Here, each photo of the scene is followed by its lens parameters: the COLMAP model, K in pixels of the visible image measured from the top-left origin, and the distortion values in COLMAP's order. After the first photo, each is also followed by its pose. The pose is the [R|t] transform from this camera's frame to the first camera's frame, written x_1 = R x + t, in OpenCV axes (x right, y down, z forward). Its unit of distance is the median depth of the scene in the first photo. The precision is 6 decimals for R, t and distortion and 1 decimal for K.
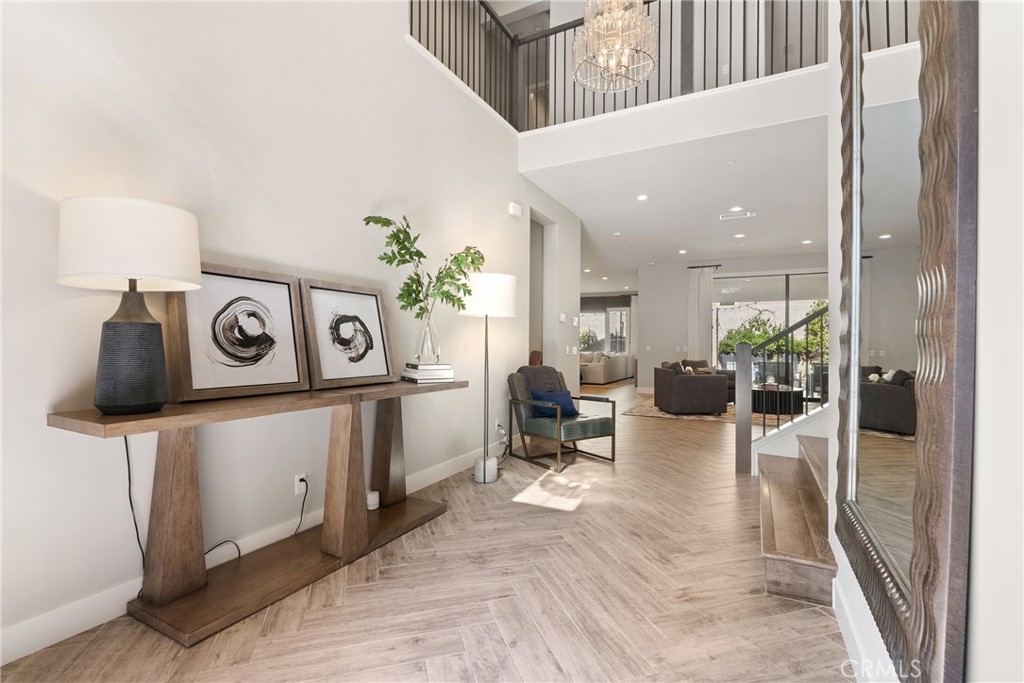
lens RADIAL K [[469.2, 0, 510.6], [0, 469.2, 343.5], [0, 0, 1]] dist [-0.004208, 0.001837]
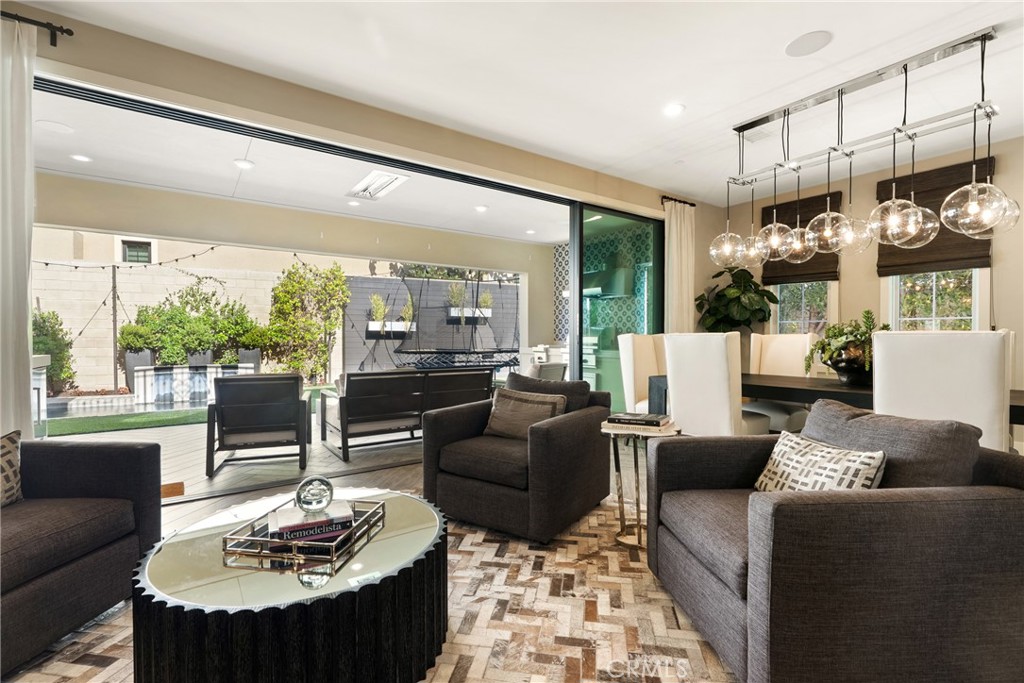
lens RADIAL K [[469.2, 0, 508.4], [0, 469.2, 342.8], [0, 0, 1]] dist [-0.004208, 0.001837]
pose [[0.447506, -0.017817, 0.894104, 0.171413], [0.000947, 0.999810, 0.019450, 0.002019], [-0.894281, -0.007857, 0.447438, 0.375909]]
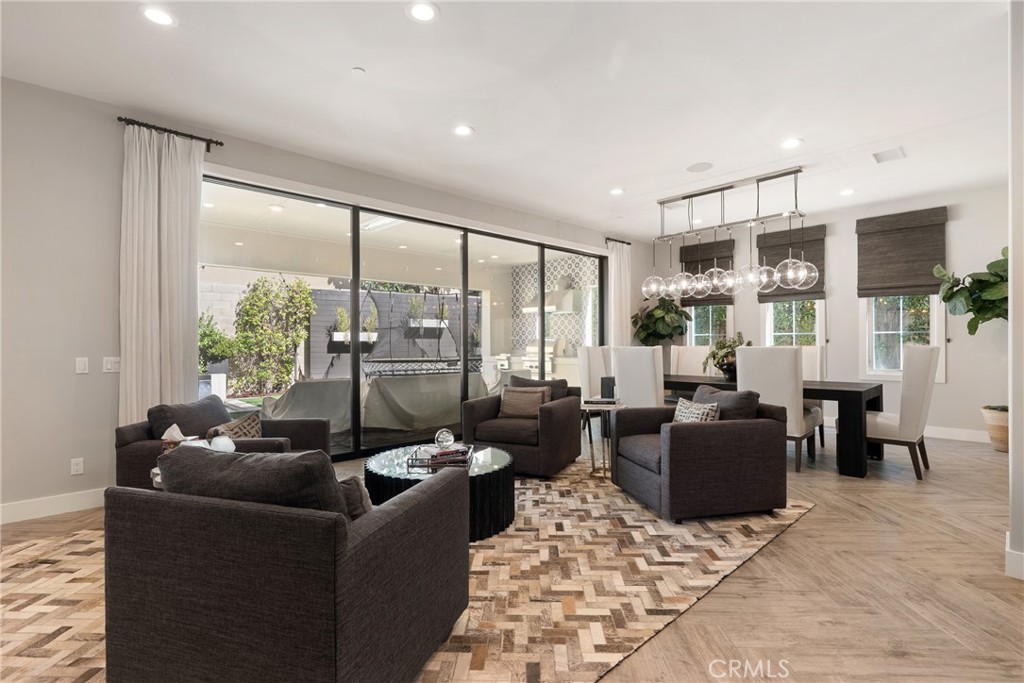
lens RADIAL K [[500.8, 0, 508.4], [0, 500.8, 339.4], [0, 0, 1]] dist [0.002801, -0.000398]
pose [[0.313872, -0.001306, 0.949464, 0.051797], [0.005628, 0.999984, -0.000485, -0.003551], [-0.949449, 0.005496, 0.313875, 0.369327]]
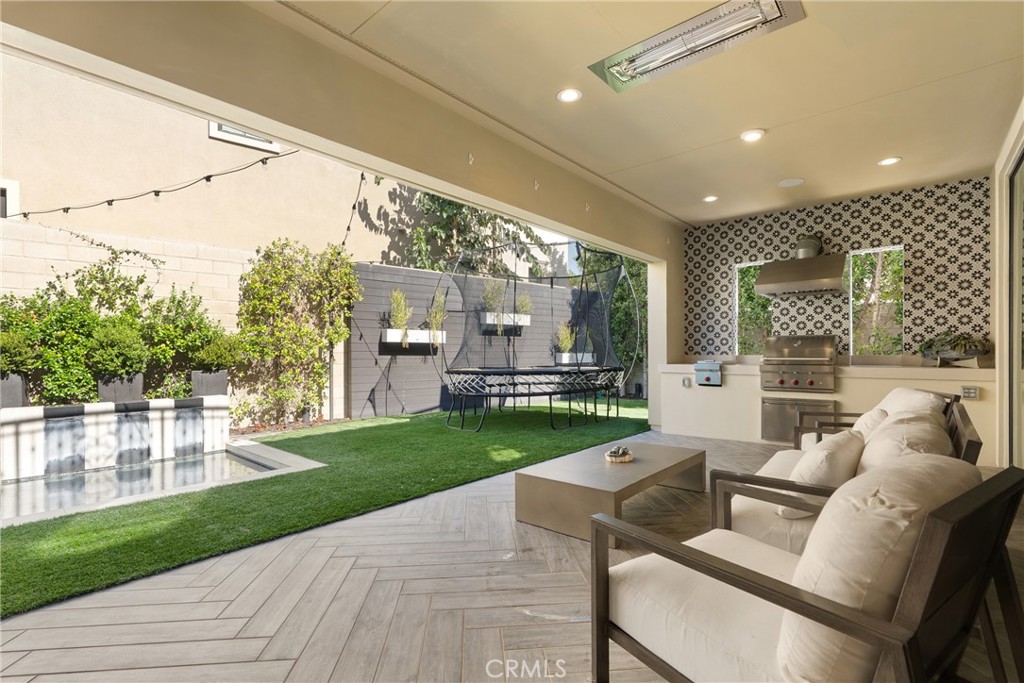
lens RADIAL K [[469.2, 0, 510.8], [0, 469.2, 349.0], [0, 0, 1]] dist [-0.004208, 0.001837]
pose [[0.215403, -0.001259, 0.976524, 0.252699], [0.002673, 0.999996, 0.000700, 0.004239], [-0.976522, 0.002460, 0.215406, 0.632808]]
